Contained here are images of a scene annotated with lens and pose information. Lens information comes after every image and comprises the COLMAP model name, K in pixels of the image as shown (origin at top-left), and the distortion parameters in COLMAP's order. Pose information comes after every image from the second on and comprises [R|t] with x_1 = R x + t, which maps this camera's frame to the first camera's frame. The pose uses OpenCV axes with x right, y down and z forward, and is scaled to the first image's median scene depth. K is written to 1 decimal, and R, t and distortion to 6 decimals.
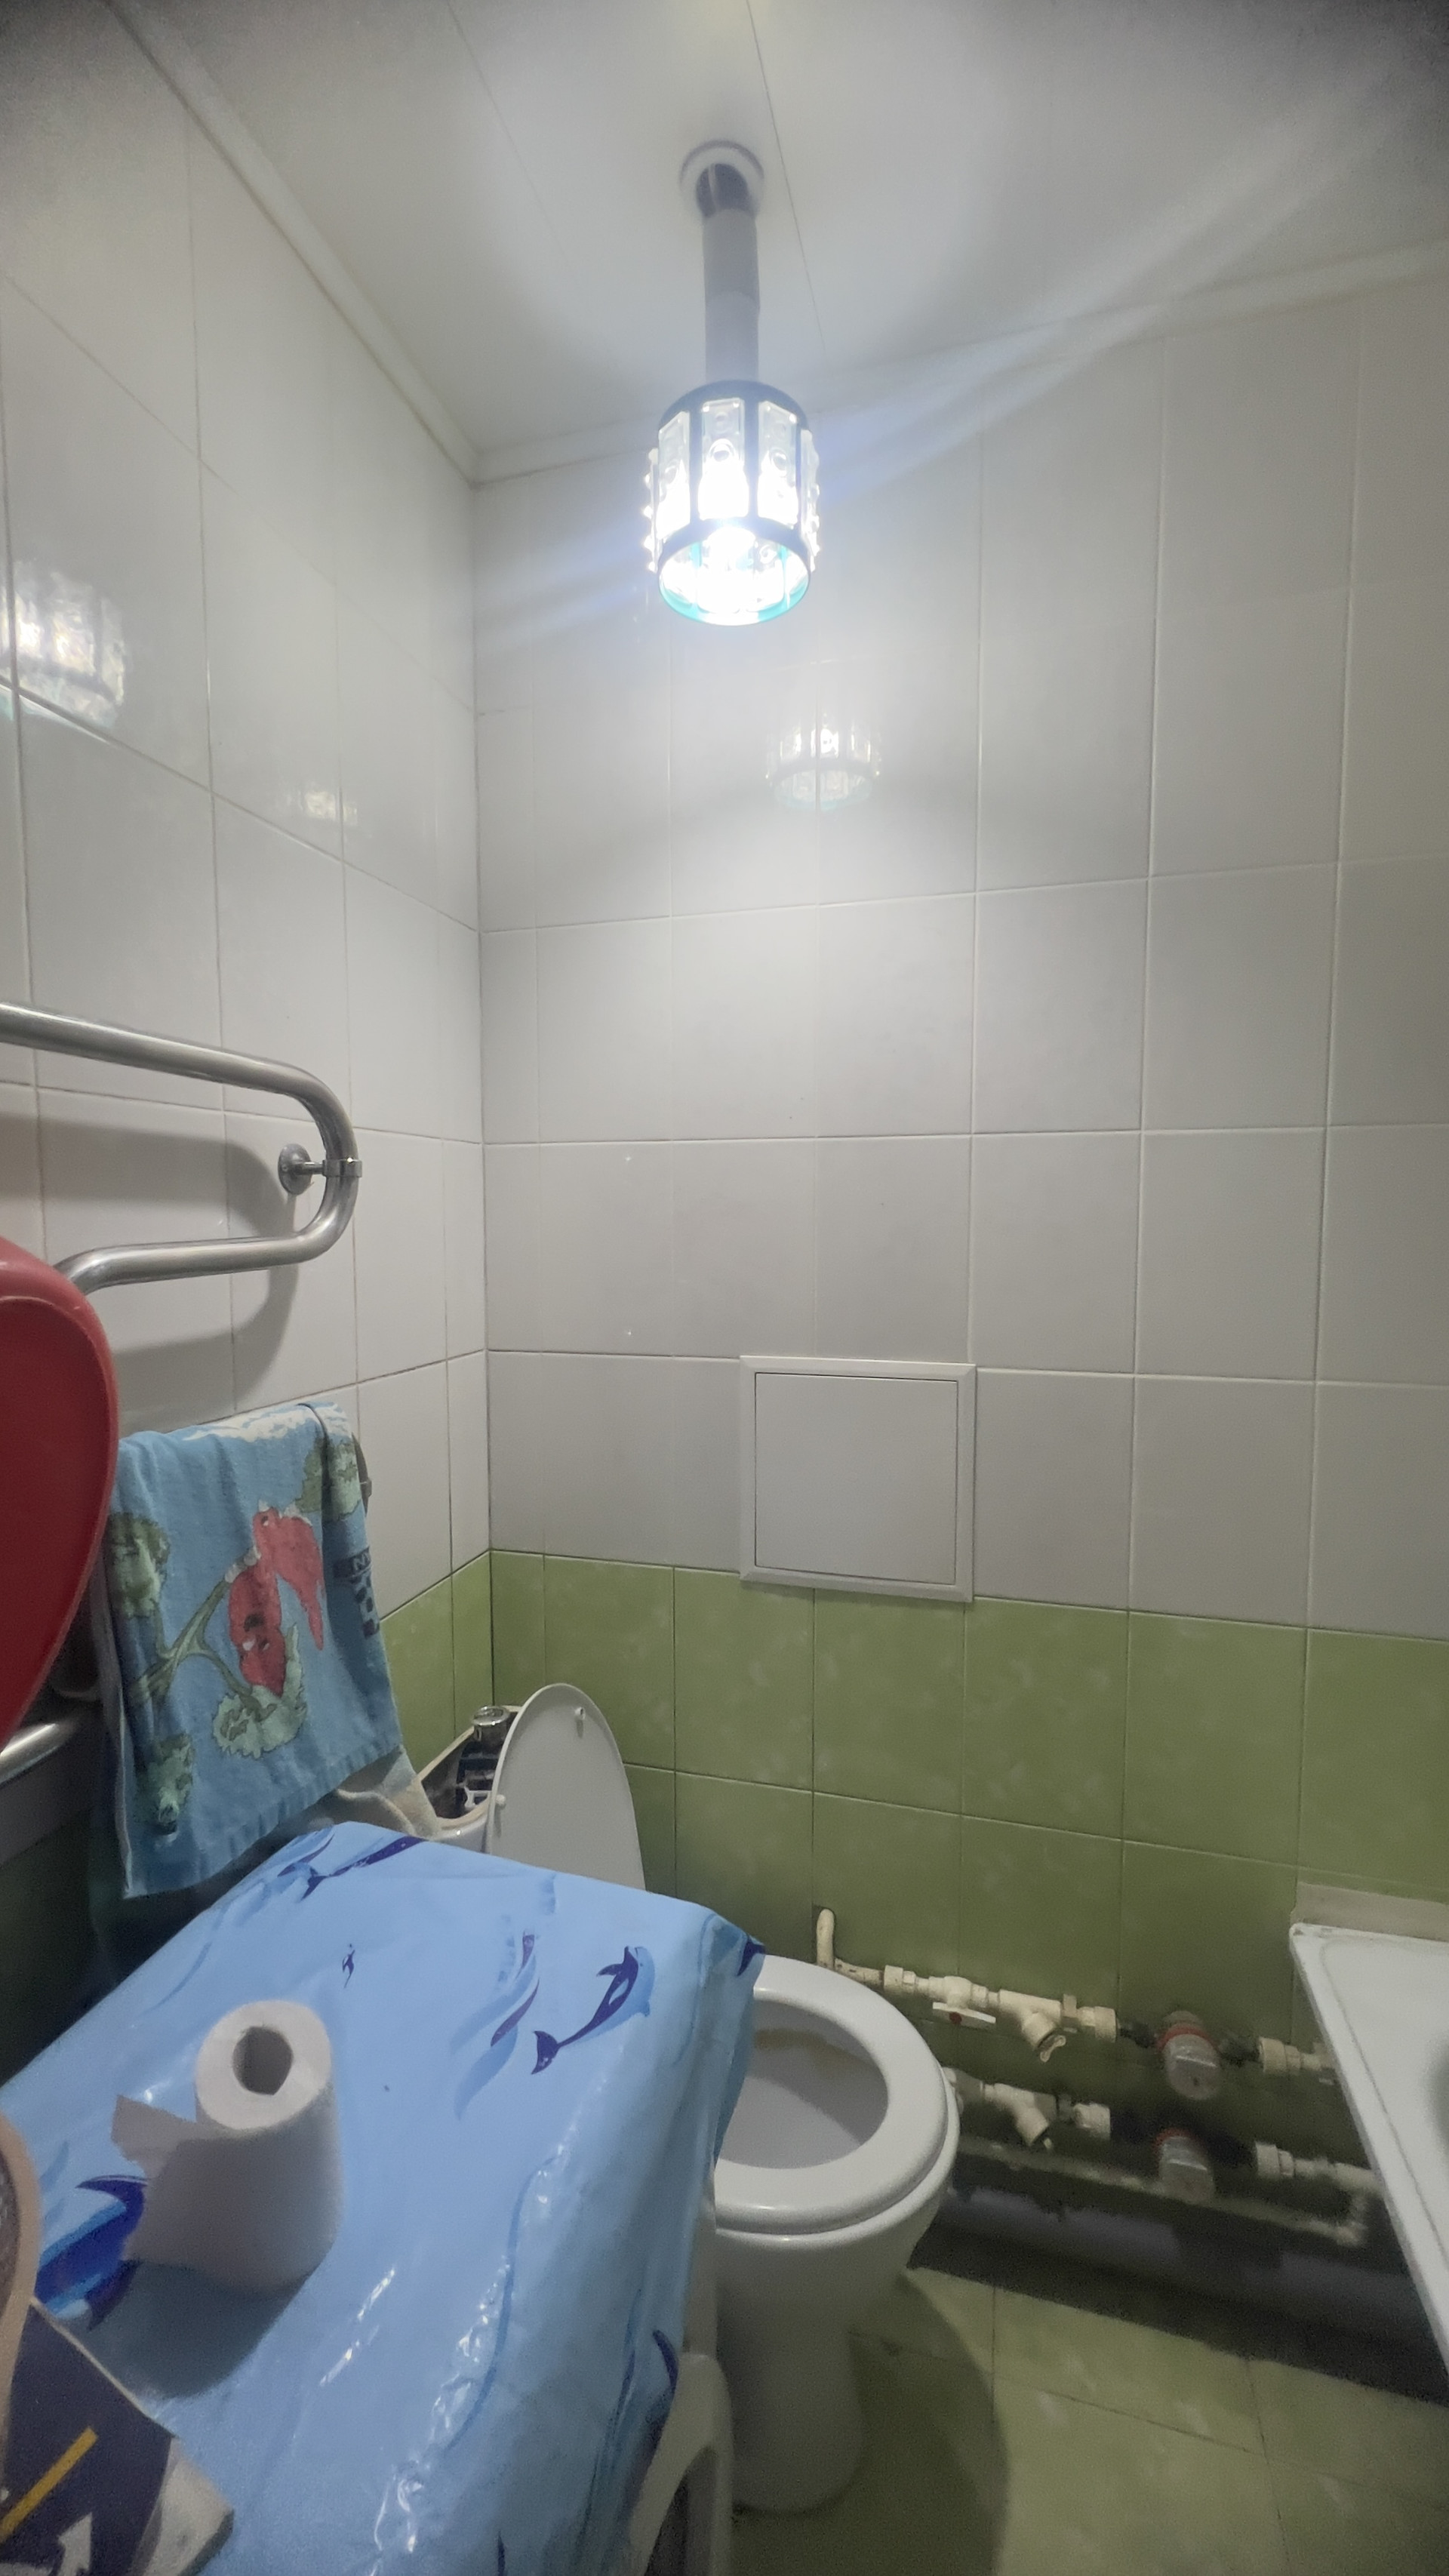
lens RADIAL K [[1023.7, 0, 724.5], [0, 1023.7, 1288.0], [0, 0, 1]] dist [-0.001901, -0.000227]
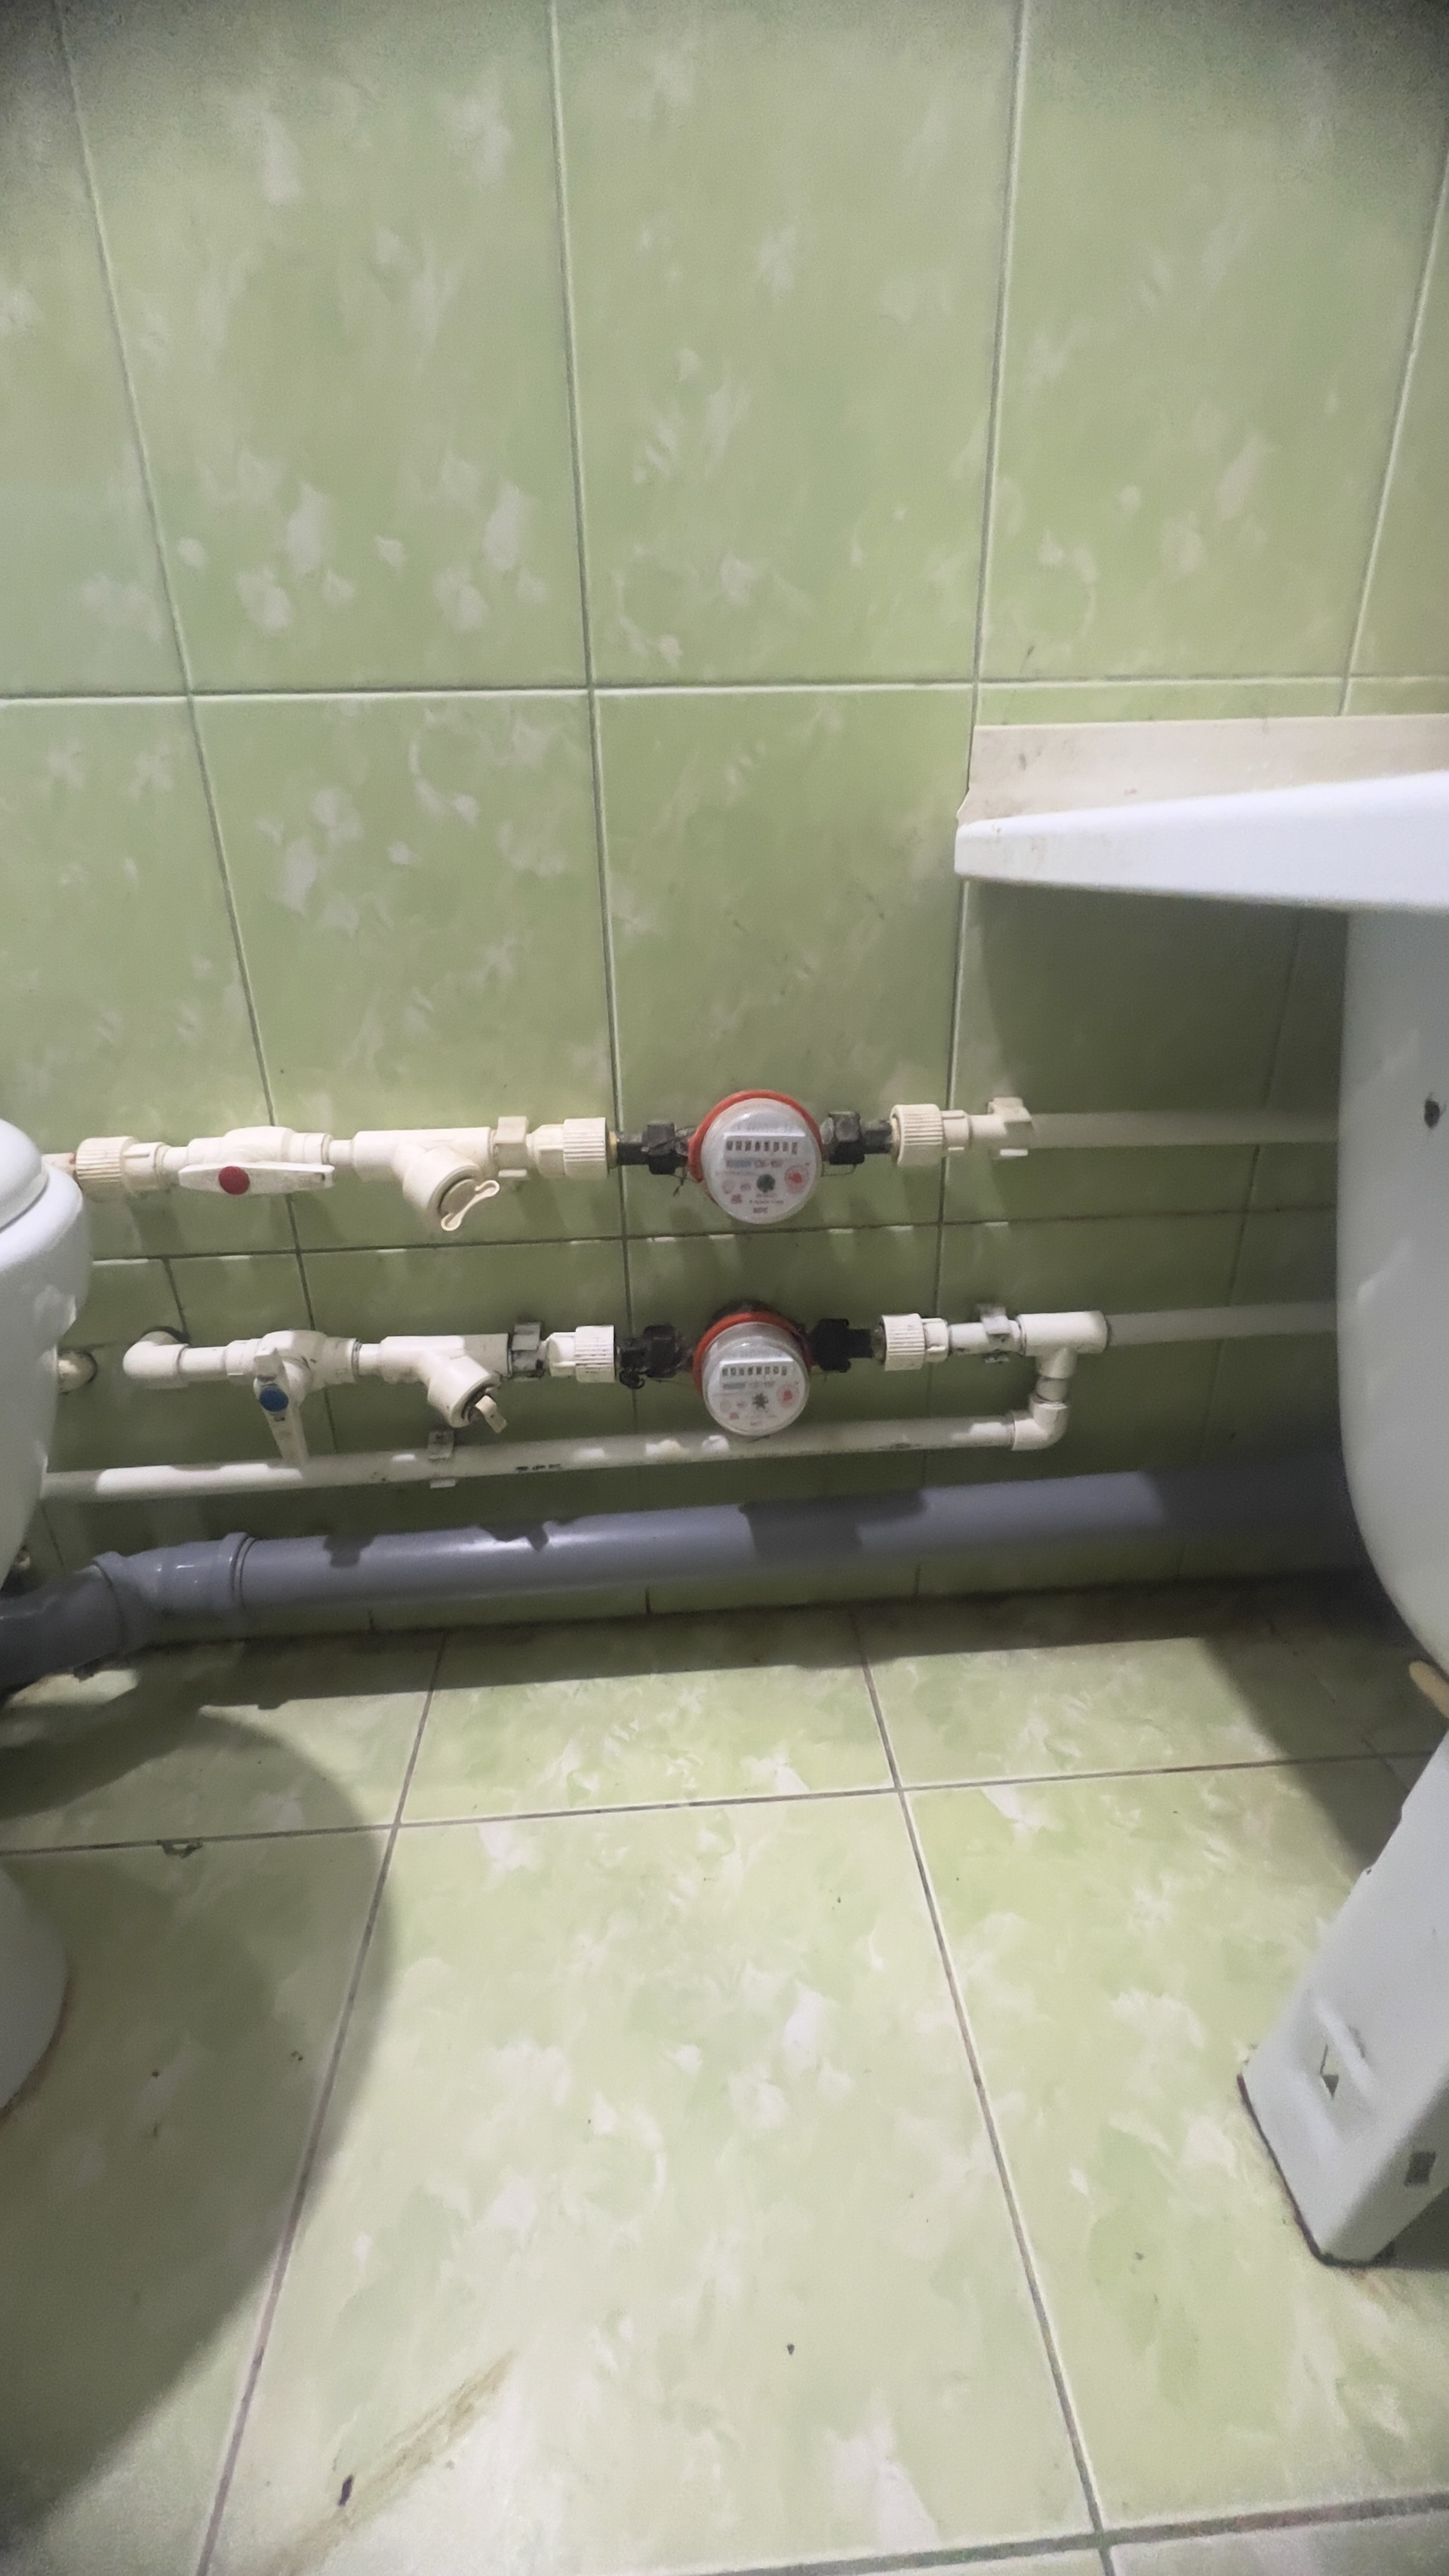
lens RADIAL K [[1023.7, 0, 724.5], [0, 1023.7, 1288.0], [0, 0, 1]] dist [-0.001901, -0.000227]
pose [[0.940344, -0.146697, 0.306974, 0.284176], [0.041270, 0.944787, 0.325075, 0.640065], [-0.337713, -0.293013, 0.894479, 0.560842]]
